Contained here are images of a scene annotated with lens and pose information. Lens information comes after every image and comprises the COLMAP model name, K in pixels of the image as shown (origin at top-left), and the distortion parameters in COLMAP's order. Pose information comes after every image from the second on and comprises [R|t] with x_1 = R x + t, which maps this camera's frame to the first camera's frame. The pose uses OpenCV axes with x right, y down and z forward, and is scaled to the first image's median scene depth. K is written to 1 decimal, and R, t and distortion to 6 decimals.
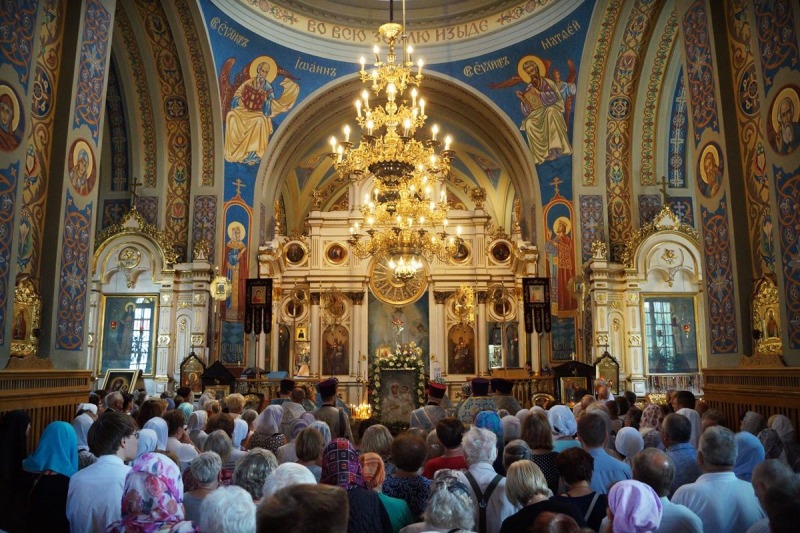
lens RADIAL K [[626.0, 0, 400.0], [0, 626.0, 266.5], [0, 0, 1]] dist [-0.085903, 0.018965]
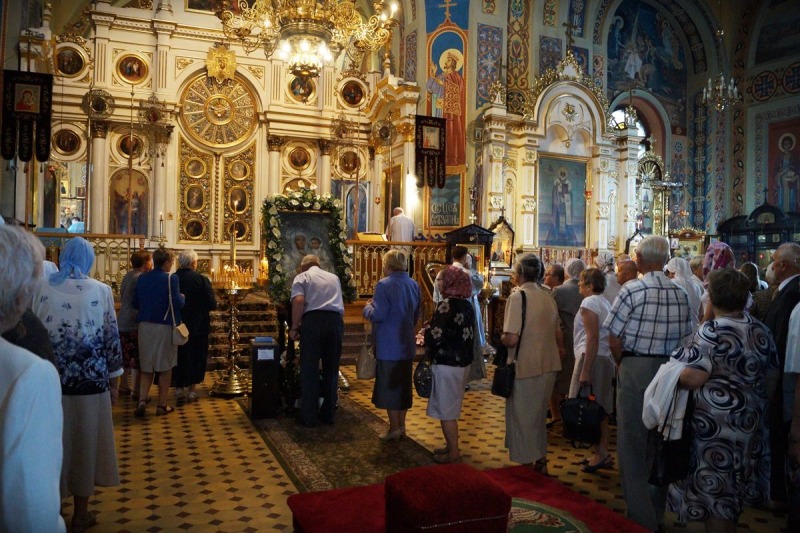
lens RADIAL K [[626.0, 0, 400.0], [0, 626.0, 266.5], [0, 0, 1]] dist [-0.085903, 0.018965]
pose [[0.918265, 0.017839, 0.395564, -0.113167], [-0.087374, 0.983489, 0.158478, 0.076516], [-0.386205, -0.180087, 0.904662, 0.262803]]
